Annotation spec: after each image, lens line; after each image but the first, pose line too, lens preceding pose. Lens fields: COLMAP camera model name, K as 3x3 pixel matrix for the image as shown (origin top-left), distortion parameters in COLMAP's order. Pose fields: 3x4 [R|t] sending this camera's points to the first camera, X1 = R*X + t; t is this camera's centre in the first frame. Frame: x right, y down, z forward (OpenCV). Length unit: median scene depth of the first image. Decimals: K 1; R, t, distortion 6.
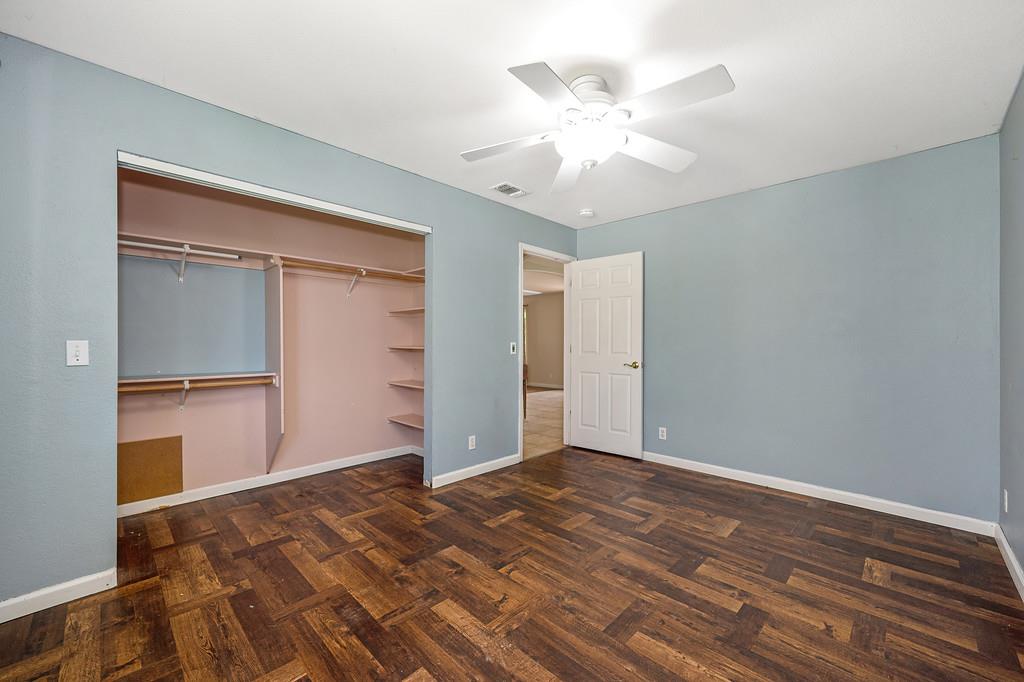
lens RADIAL K [[407.4, 0, 512.3], [0, 407.4, 346.1], [0, 0, 1]] dist [0.002561, 0.000100]
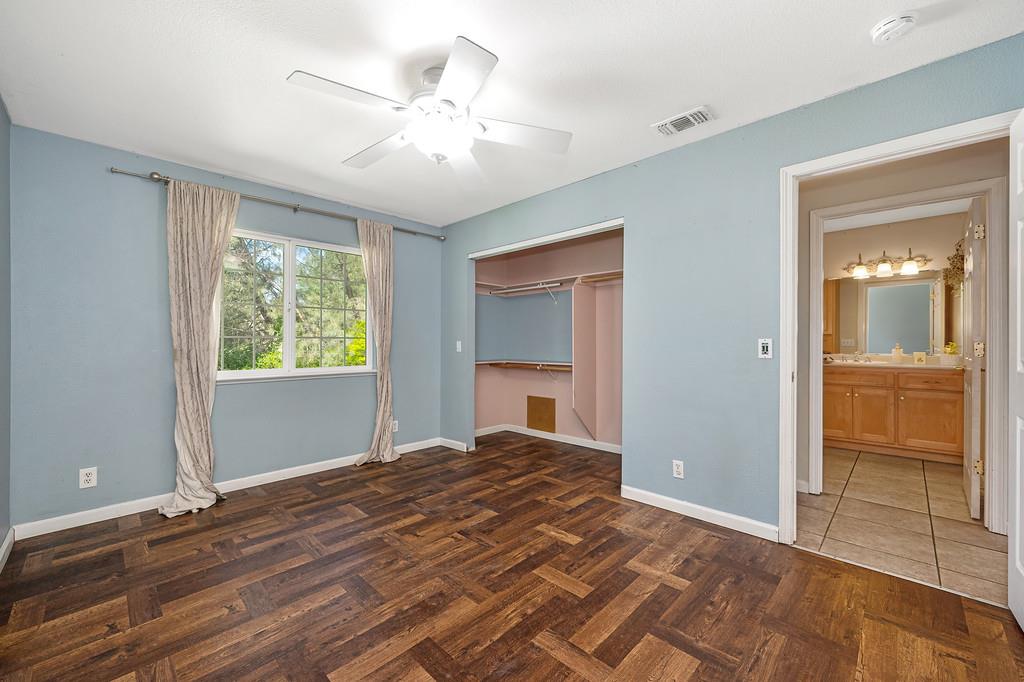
lens RADIAL K [[407.4, 0, 510.4], [0, 407.4, 346.6], [0, 0, 1]] dist [0.002561, 0.000100]
pose [[-0.005444, 0.007553, -0.999957, 0.938985], [-0.003273, 0.999966, 0.007571, -0.001388], [0.999980, 0.003314, -0.005419, 0.949802]]
